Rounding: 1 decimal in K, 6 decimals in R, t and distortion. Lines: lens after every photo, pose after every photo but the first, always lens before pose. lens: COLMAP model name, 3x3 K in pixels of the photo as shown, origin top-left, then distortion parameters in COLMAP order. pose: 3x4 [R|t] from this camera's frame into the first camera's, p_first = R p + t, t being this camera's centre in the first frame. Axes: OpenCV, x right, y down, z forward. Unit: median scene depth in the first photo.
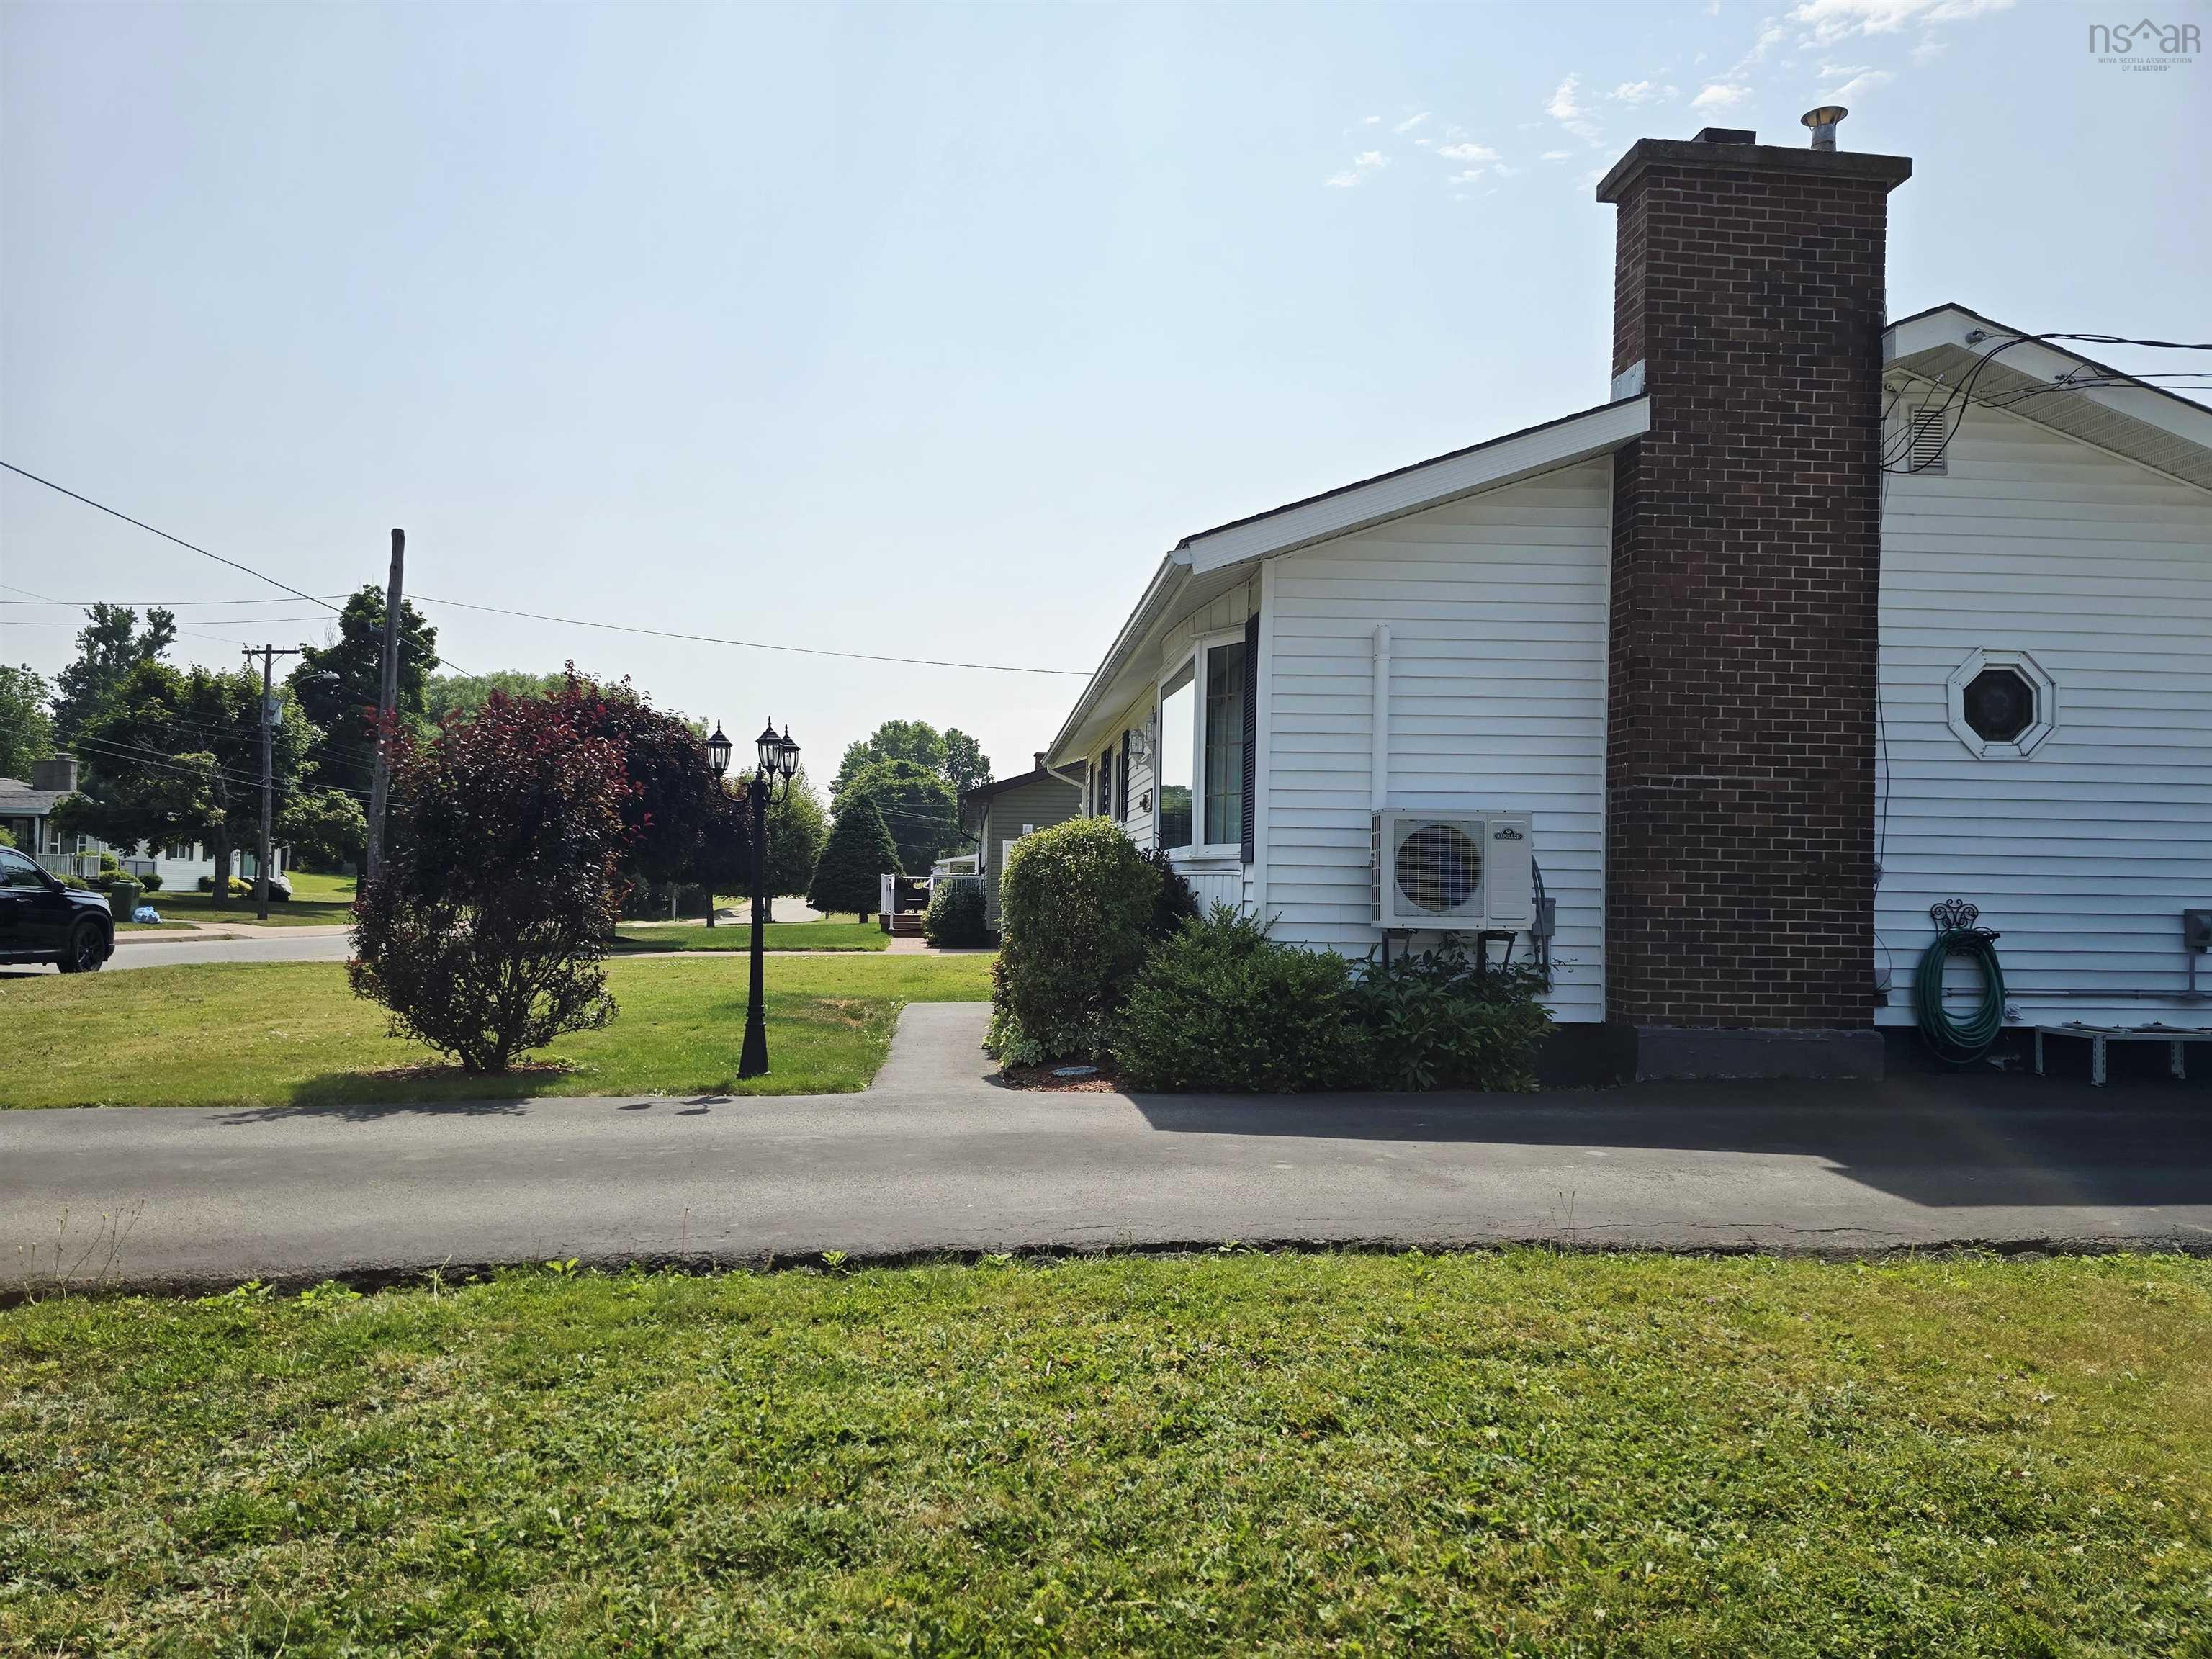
lens RADIAL K [[1482.2, 0, 1111.2], [0, 1482.2, 867.3], [0, 0, 1]] dist [0.073807, -0.075027]
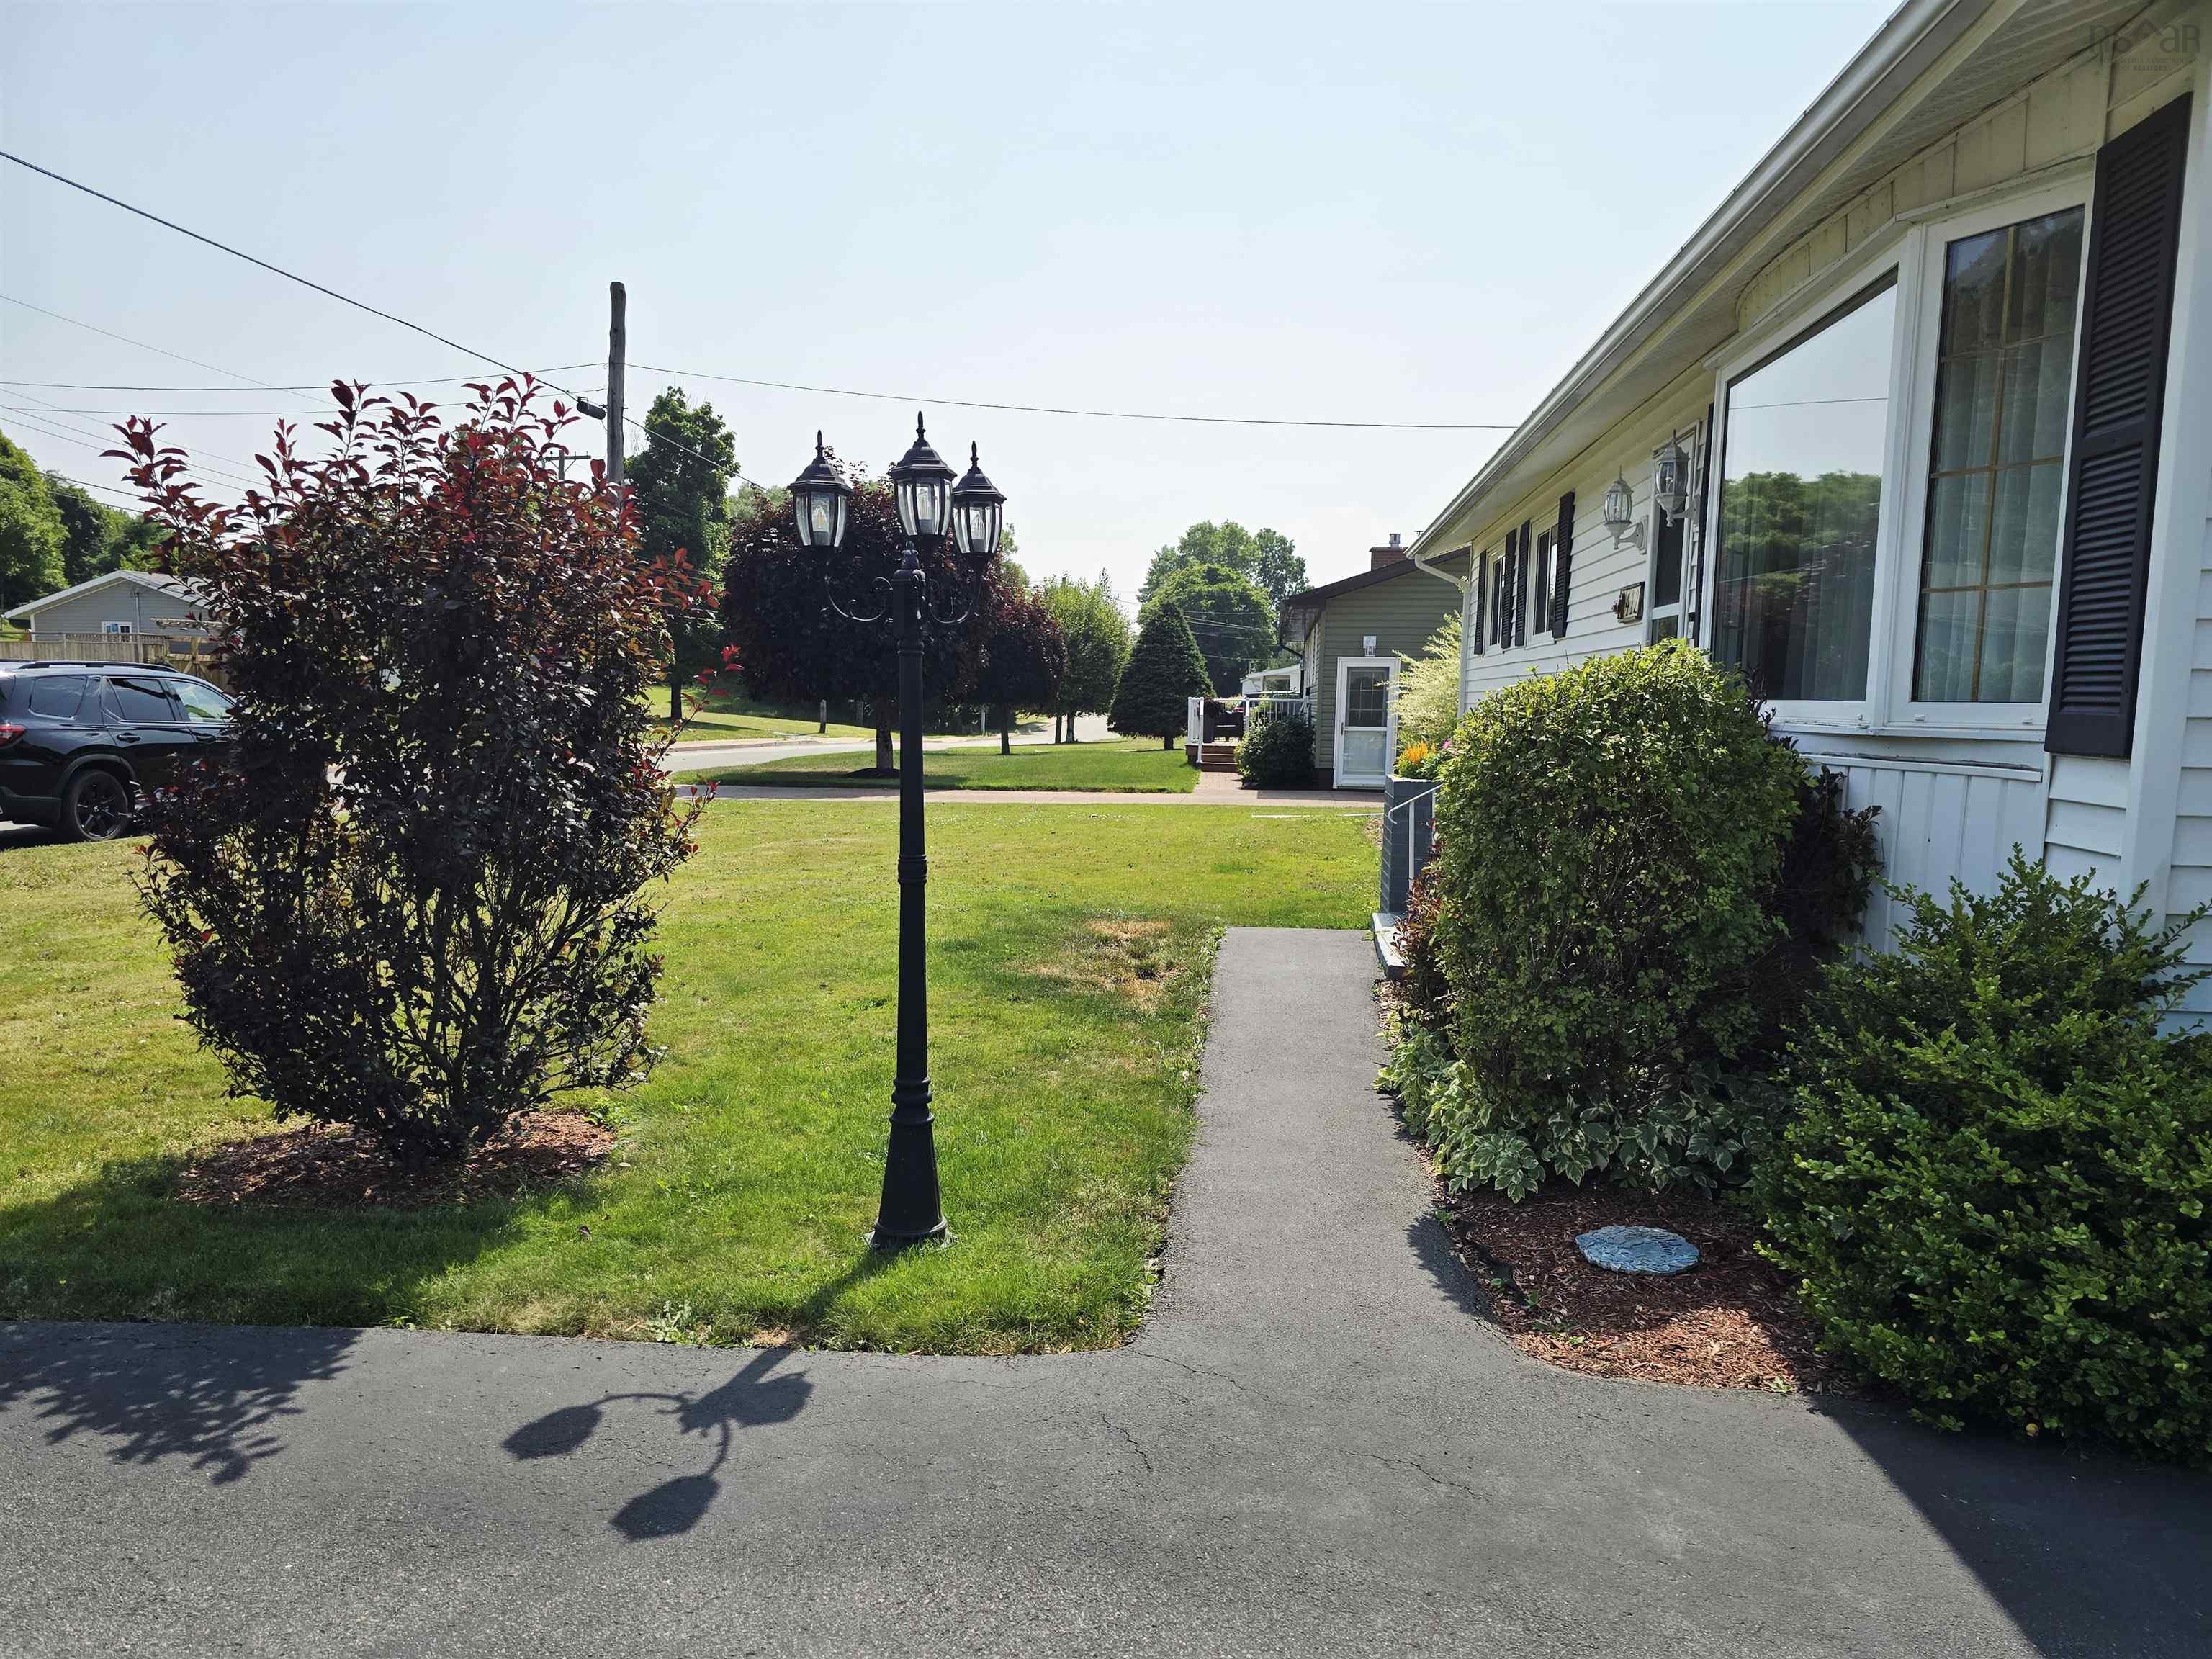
lens RADIAL K [[1482.2, 0, 1111.2], [0, 1482.2, 867.3], [0, 0, 1]] dist [0.073807, -0.075027]
pose [[0.978992, 0.022862, -0.202614, -0.019288], [0.003231, 0.991830, 0.127525, -0.006013], [0.203874, -0.125500, 0.970920, 0.125112]]
